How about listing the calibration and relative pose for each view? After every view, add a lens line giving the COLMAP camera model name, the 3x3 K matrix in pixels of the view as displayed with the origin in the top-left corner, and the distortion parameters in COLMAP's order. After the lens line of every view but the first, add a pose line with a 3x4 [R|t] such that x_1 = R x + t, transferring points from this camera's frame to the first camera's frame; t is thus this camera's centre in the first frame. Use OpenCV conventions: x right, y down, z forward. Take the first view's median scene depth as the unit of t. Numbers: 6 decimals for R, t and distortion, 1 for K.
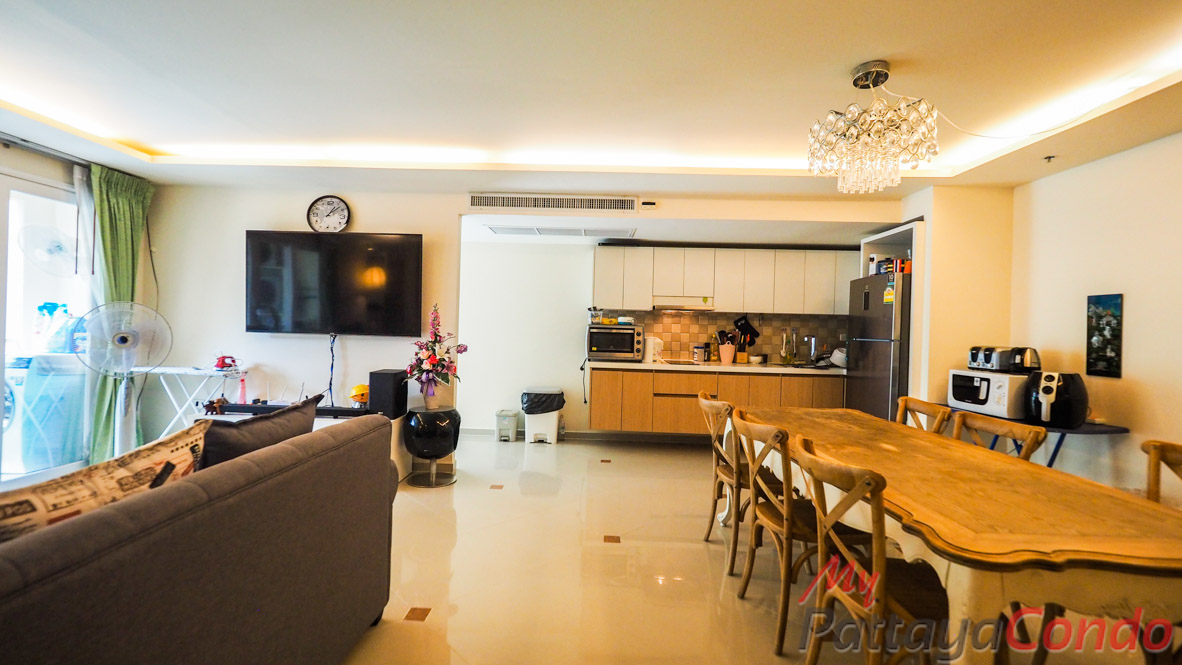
lens RADIAL K [[499.3, 0, 591.0], [0, 499.3, 332.5], [0, 0, 1]] dist [-0.000015, -0.000047]
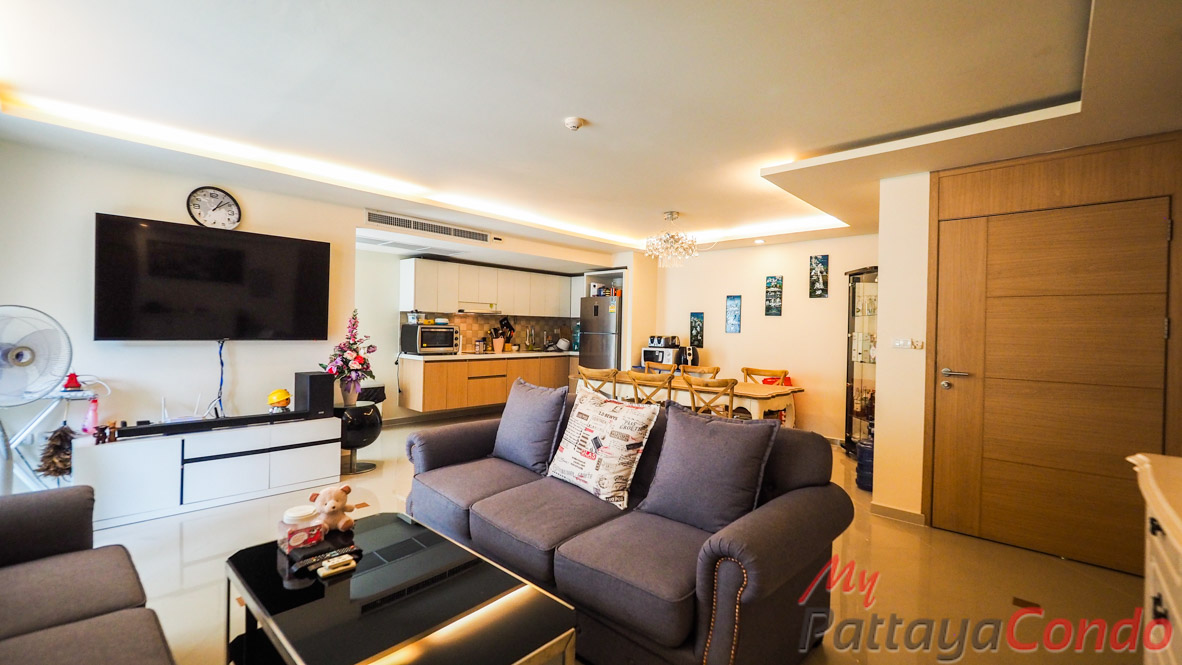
lens RADIAL K [[499.3, 0, 591.0], [0, 499.3, 332.5], [0, 0, 1]] dist [-0.000015, -0.000047]
pose [[0.657755, -0.020352, 0.752957, -0.758272], [0.005565, 0.999739, 0.022161, -0.026323], [-0.753212, -0.010386, 0.657696, -0.116727]]
